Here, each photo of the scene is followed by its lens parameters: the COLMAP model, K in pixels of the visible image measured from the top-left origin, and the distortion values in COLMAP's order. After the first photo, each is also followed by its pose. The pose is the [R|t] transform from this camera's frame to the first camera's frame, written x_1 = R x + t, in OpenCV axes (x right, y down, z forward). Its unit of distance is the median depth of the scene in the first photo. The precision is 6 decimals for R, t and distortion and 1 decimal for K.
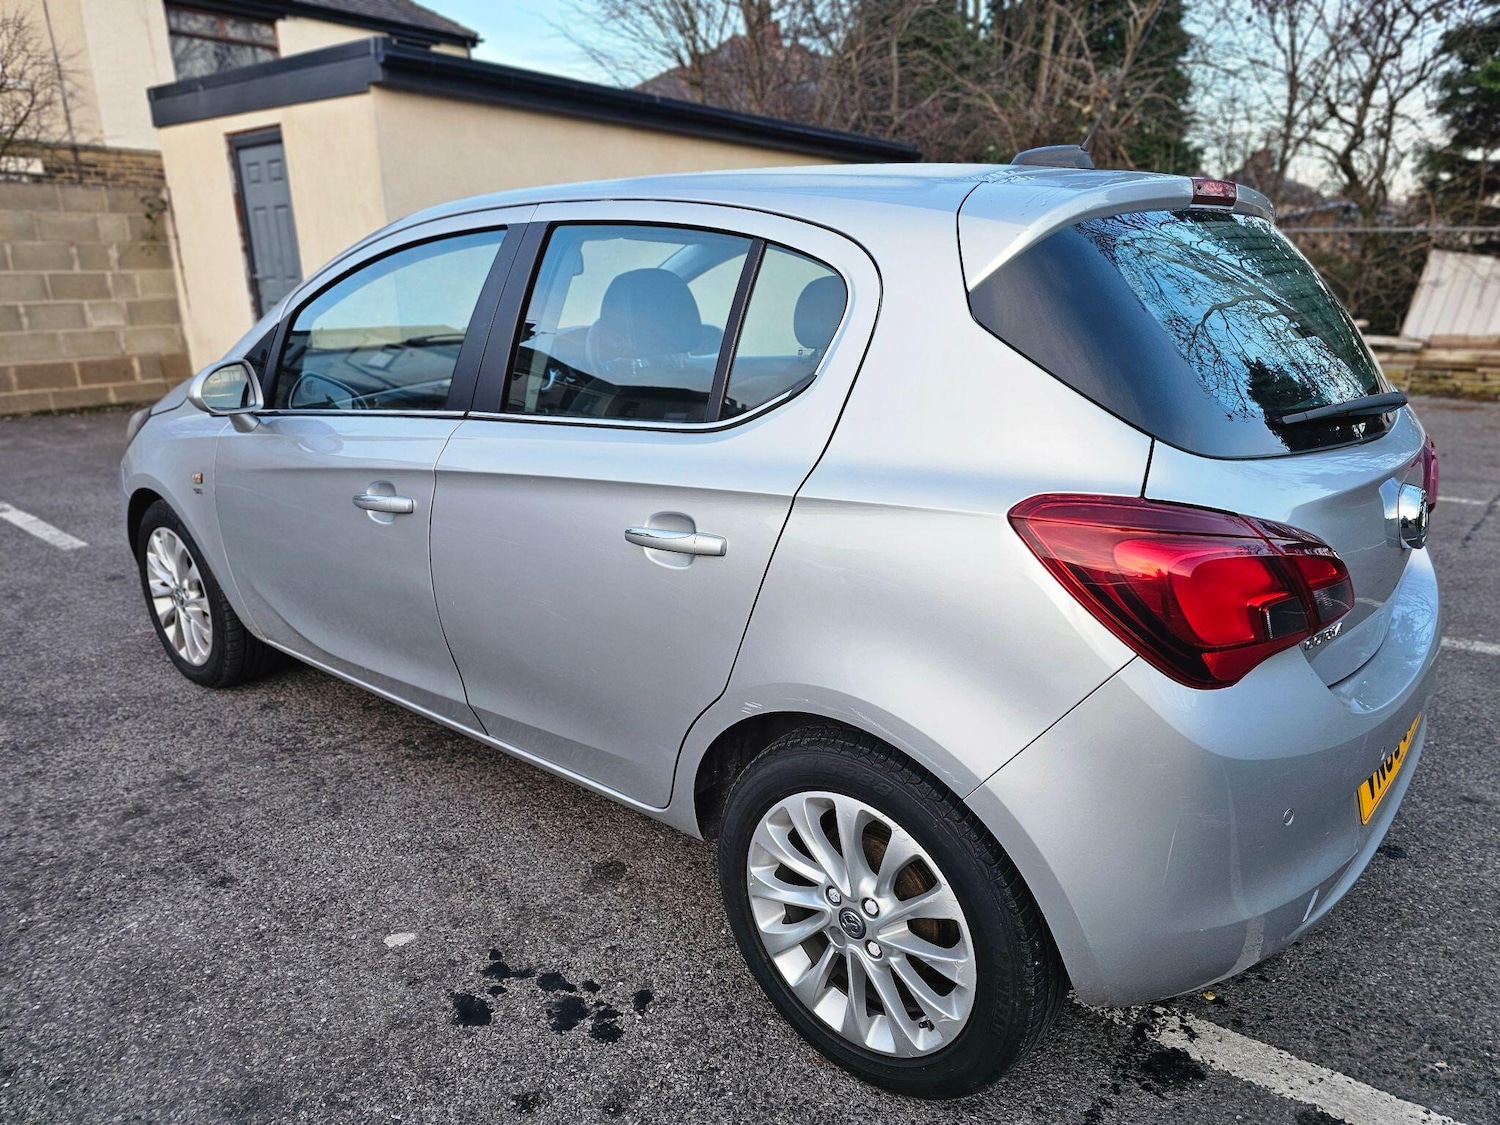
lens RADIAL K [[1136.8, 0, 795.3], [0, 1136.8, 589.8], [0, 0, 1]] dist [0.065370, -0.052381]
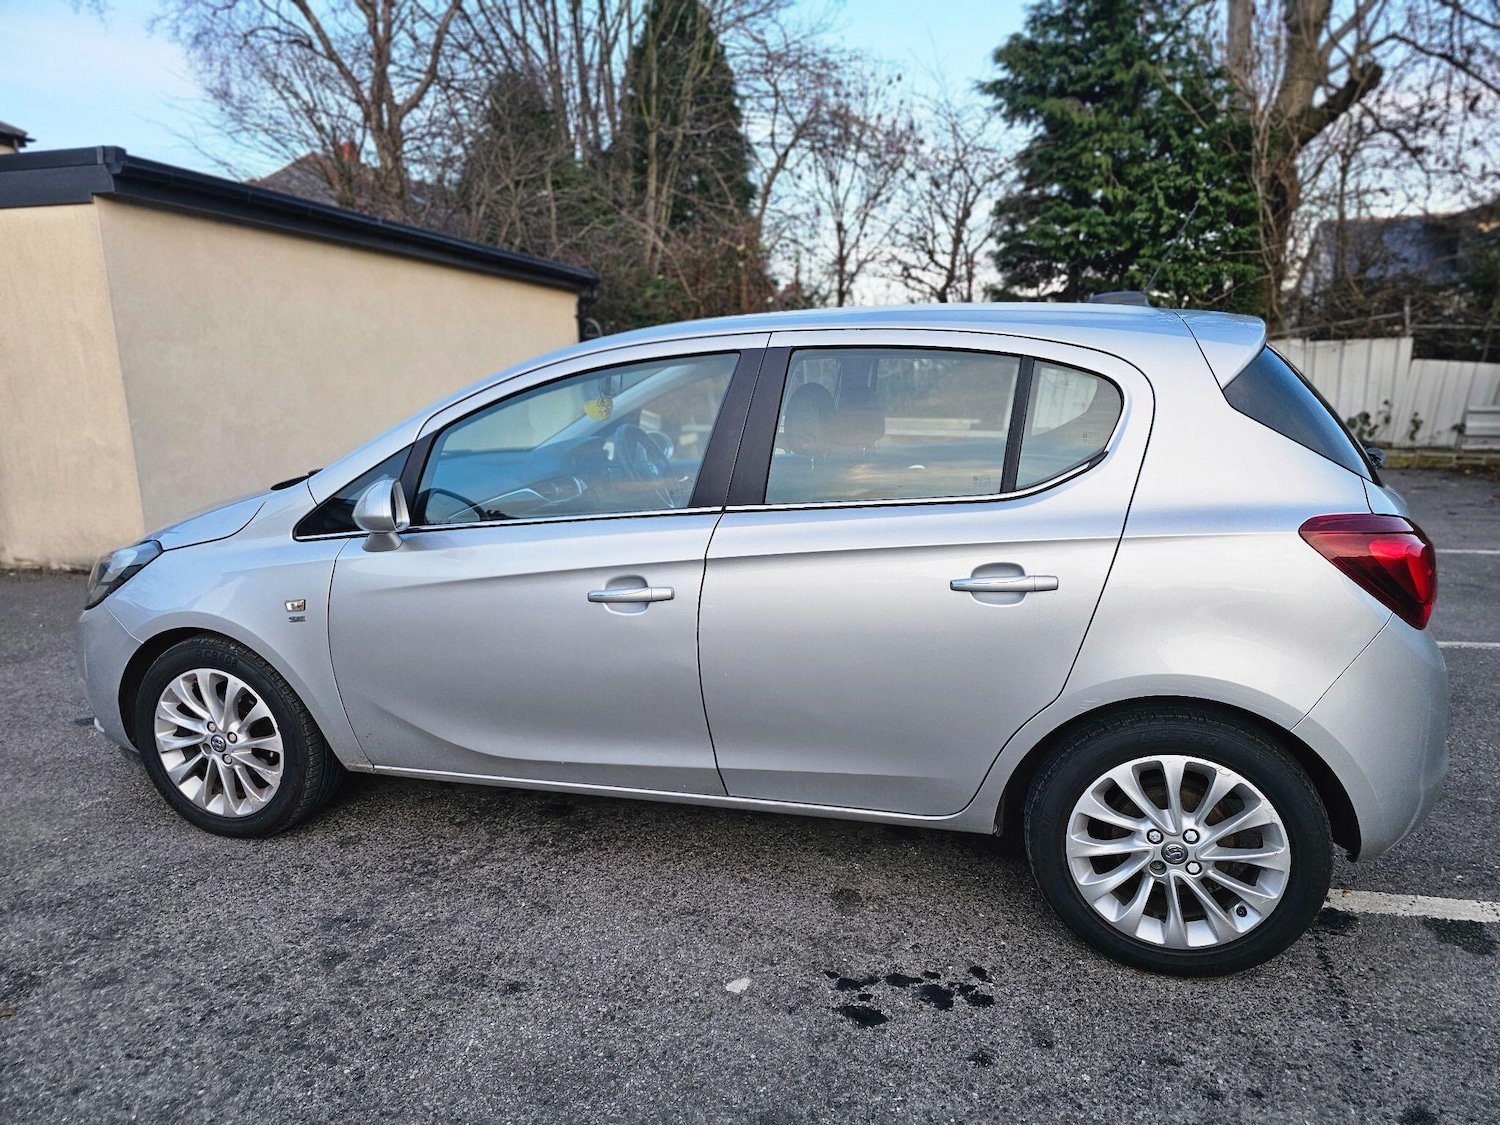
lens RADIAL K [[1136.8, 0, 795.3], [0, 1136.8, 589.8], [0, 0, 1]] dist [0.065370, -0.052381]
pose [[0.896068, -0.095448, 0.433534, -0.534626], [0.135912, 0.988700, -0.063241, 0.006067], [-0.422599, 0.115591, 0.898915, -0.033029]]
